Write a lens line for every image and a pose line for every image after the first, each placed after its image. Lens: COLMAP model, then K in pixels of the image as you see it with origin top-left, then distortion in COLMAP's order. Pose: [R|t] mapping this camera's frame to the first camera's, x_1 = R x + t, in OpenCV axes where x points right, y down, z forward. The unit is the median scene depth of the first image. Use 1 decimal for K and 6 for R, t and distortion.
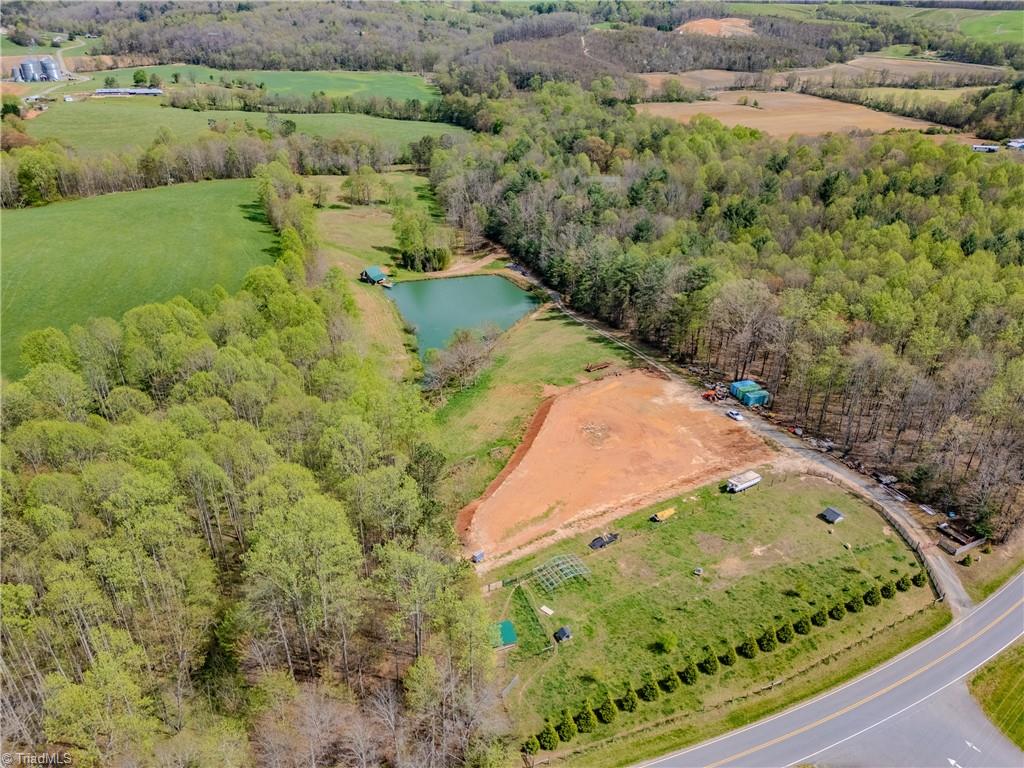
lens RADIAL K [[739.0, 0, 514.8], [0, 739.0, 380.7], [0, 0, 1]] dist [0.064318, -0.030255]
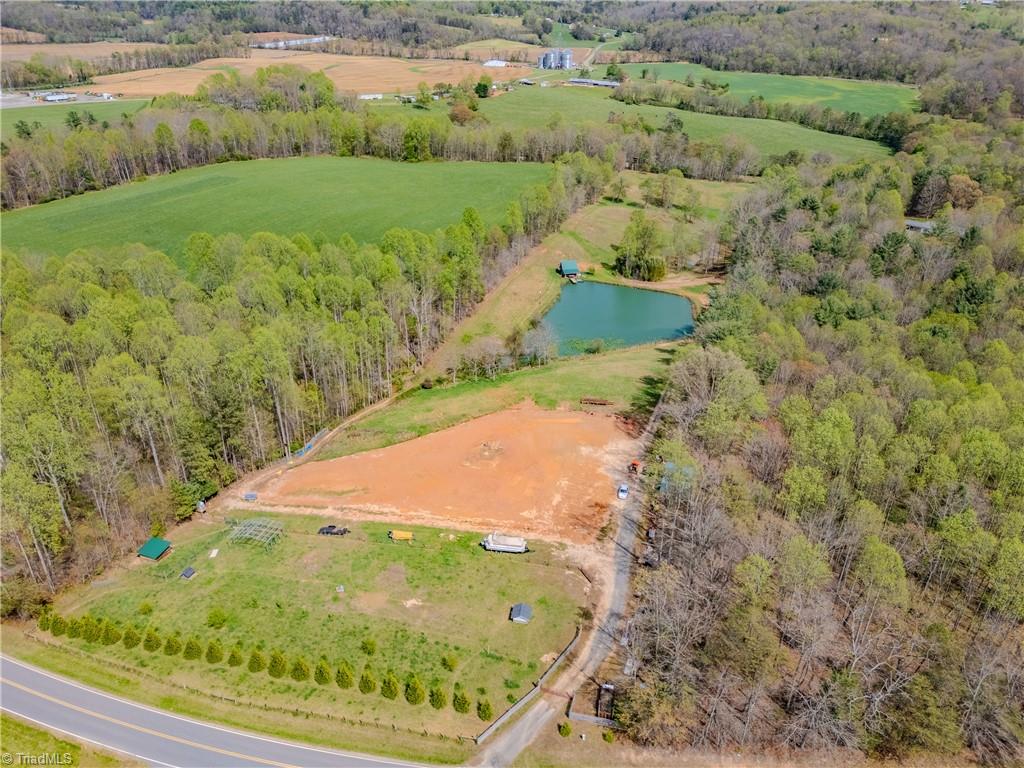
lens RADIAL K [[739.0, 0, 512.1], [0, 739.0, 388.8], [0, 0, 1]] dist [0.064318, -0.030255]
pose [[0.783301, 0.310288, -0.538665, 0.133524], [-0.307359, 0.946506, 0.098271, -0.023498], [0.540342, 0.088588, 0.836769, 0.045521]]
